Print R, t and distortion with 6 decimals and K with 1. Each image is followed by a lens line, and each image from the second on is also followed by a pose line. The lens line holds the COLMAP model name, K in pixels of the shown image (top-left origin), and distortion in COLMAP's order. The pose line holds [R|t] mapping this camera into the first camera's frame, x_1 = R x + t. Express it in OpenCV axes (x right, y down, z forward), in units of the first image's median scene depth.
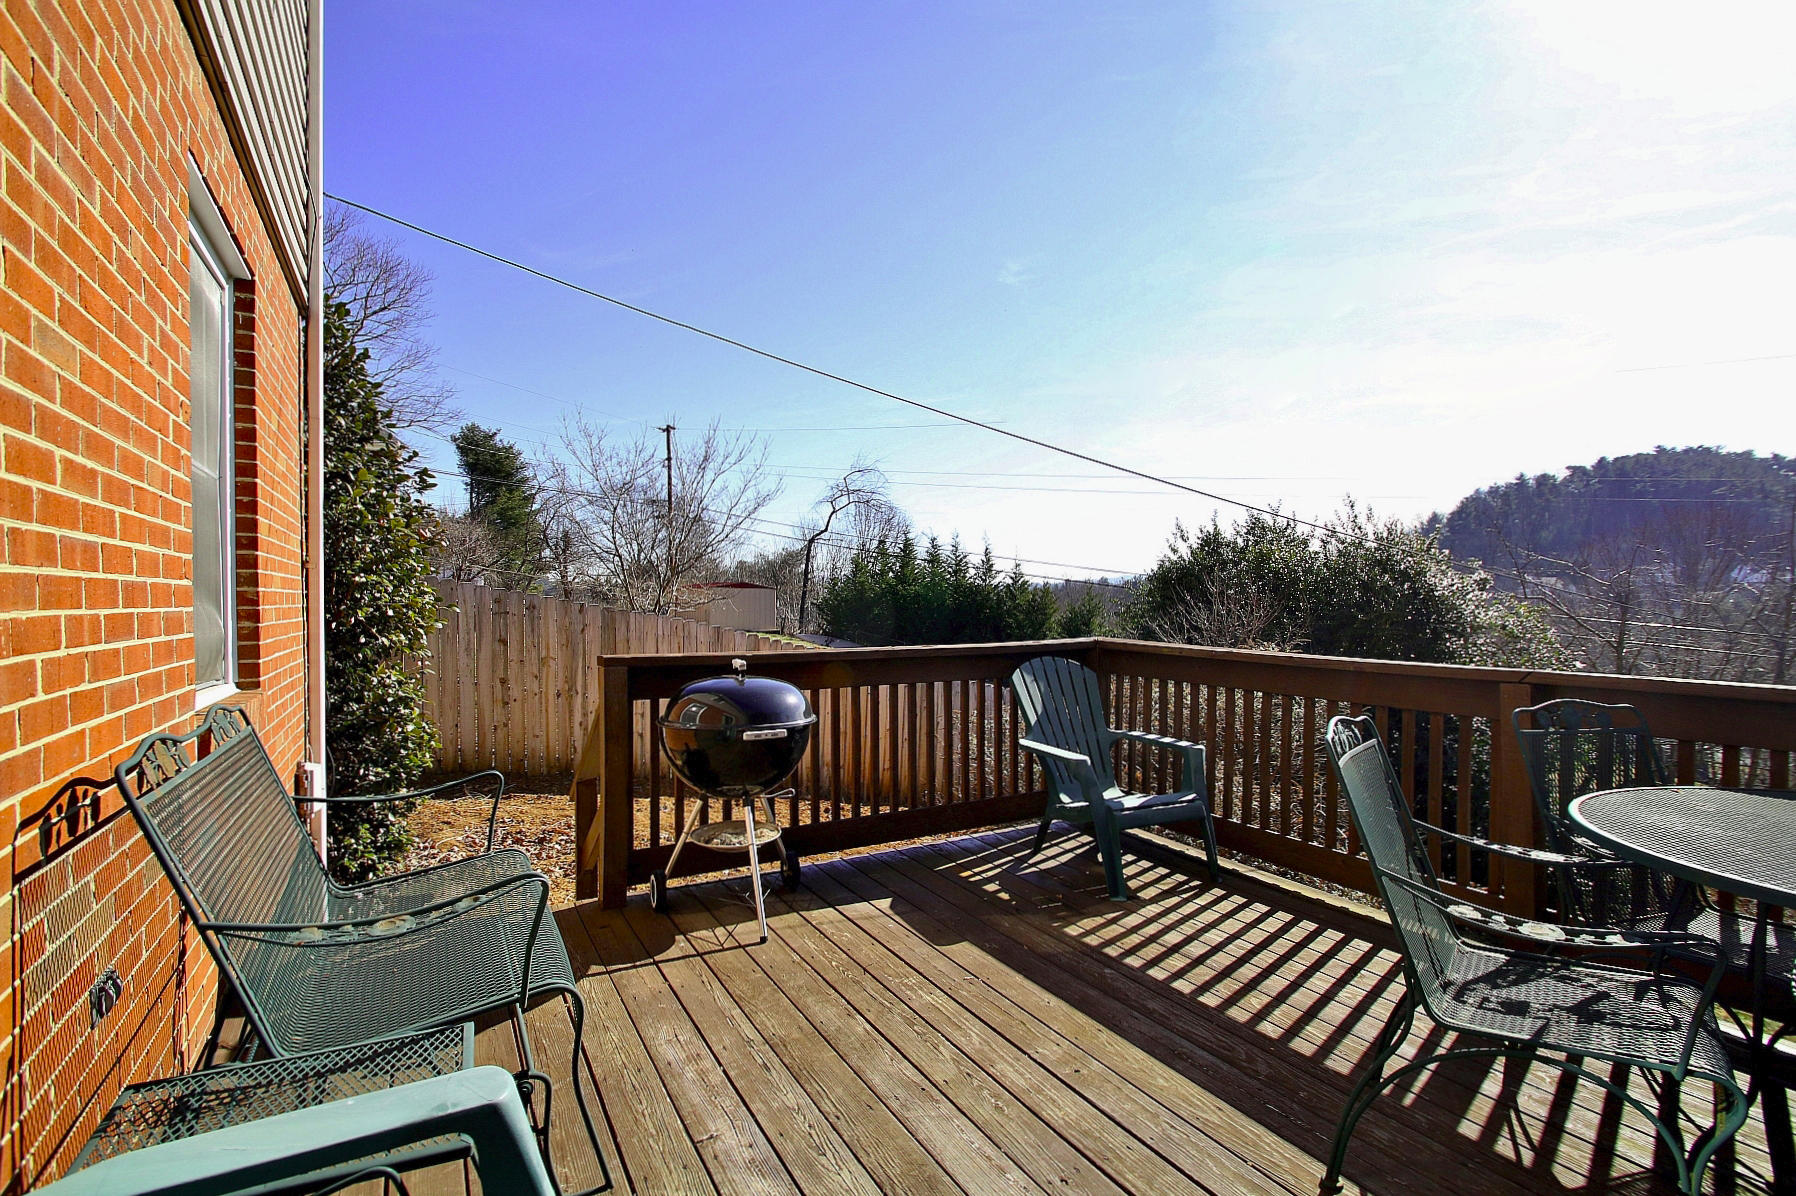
lens RADIAL K [[830.8, 0, 910.8], [0, 830.8, 612.3], [0, 0, 1]] dist [0.010906, -0.014636]
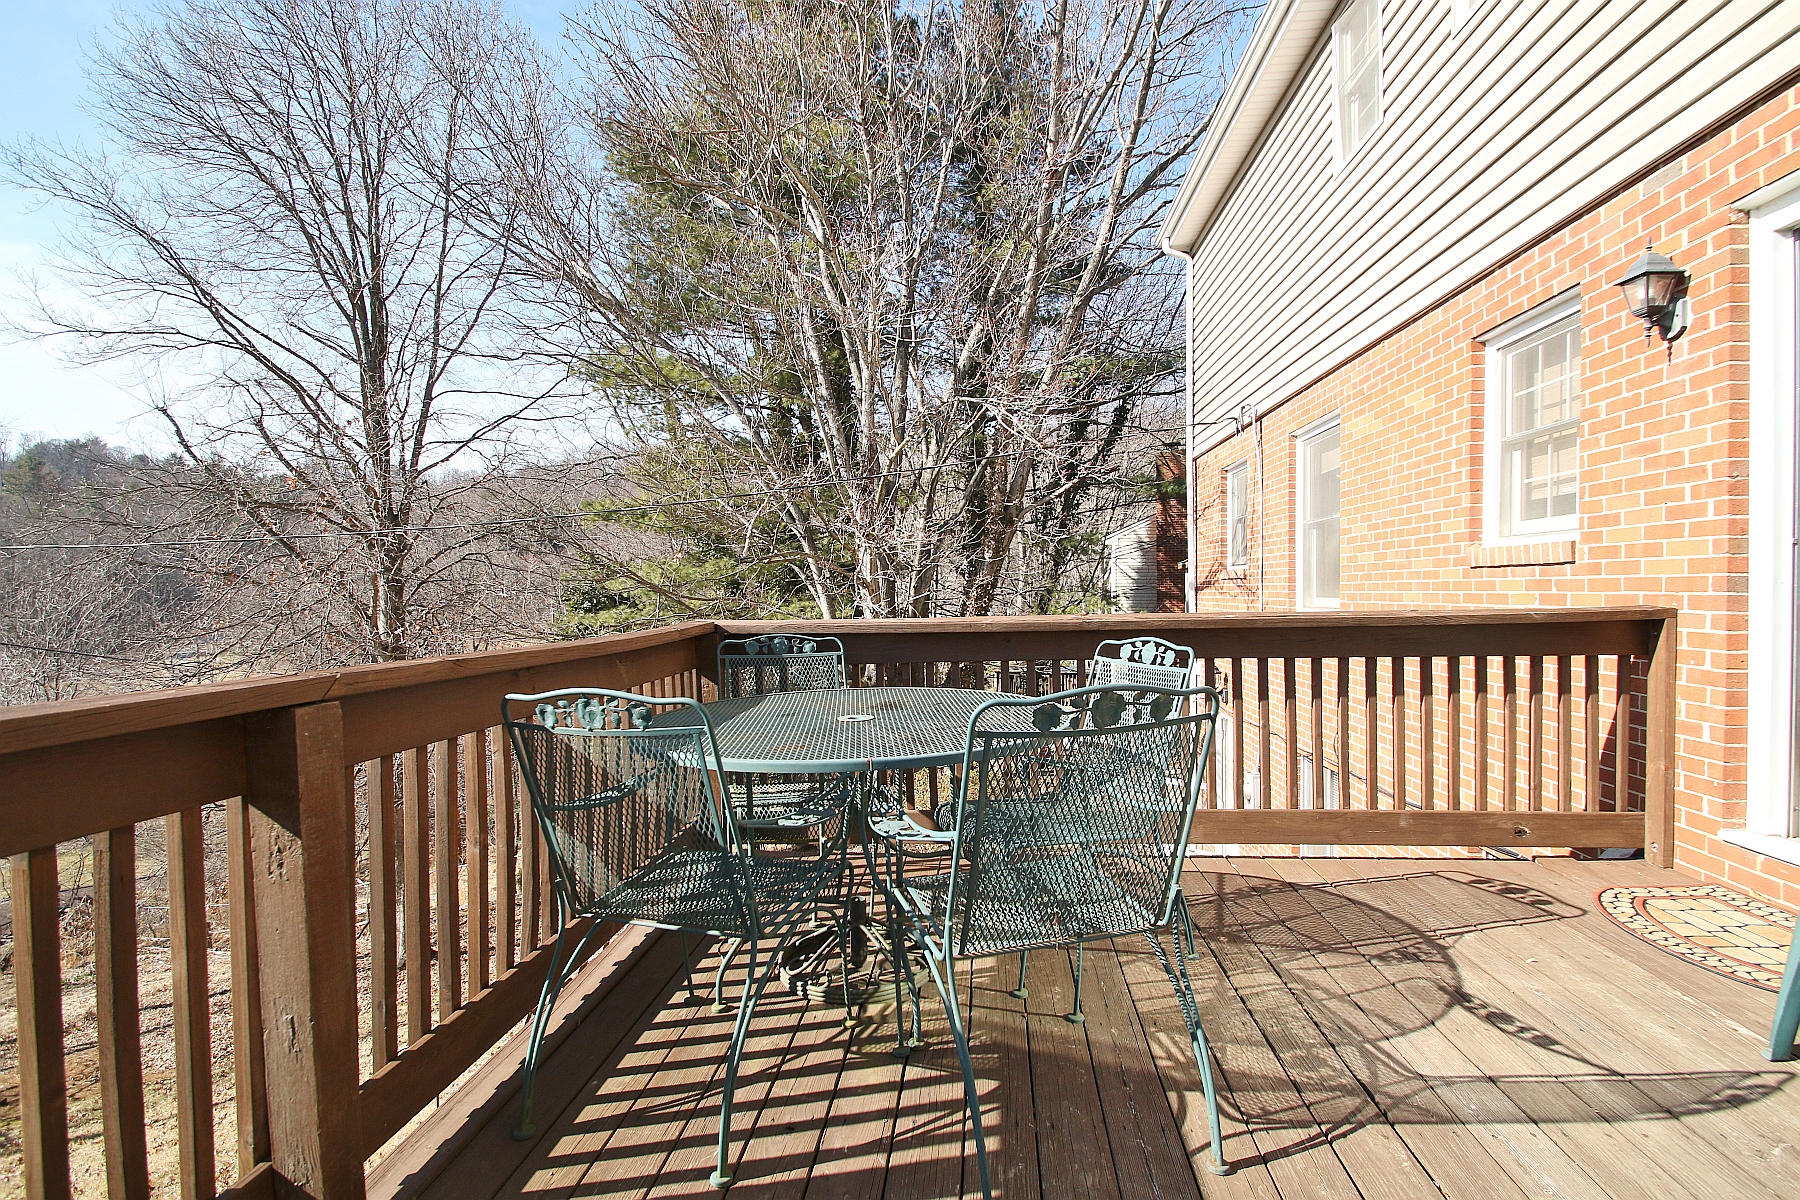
lens RADIAL K [[832.7, 0, 915.2], [0, 832.7, 611.1], [0, 0, 1]] dist [0.010906, -0.014636]
pose [[-0.817020, 0.000222, 0.576609, 0.141945], [0.023015, 0.999216, 0.032226, 0.023102], [-0.576150, 0.039600, -0.816384, 1.079172]]
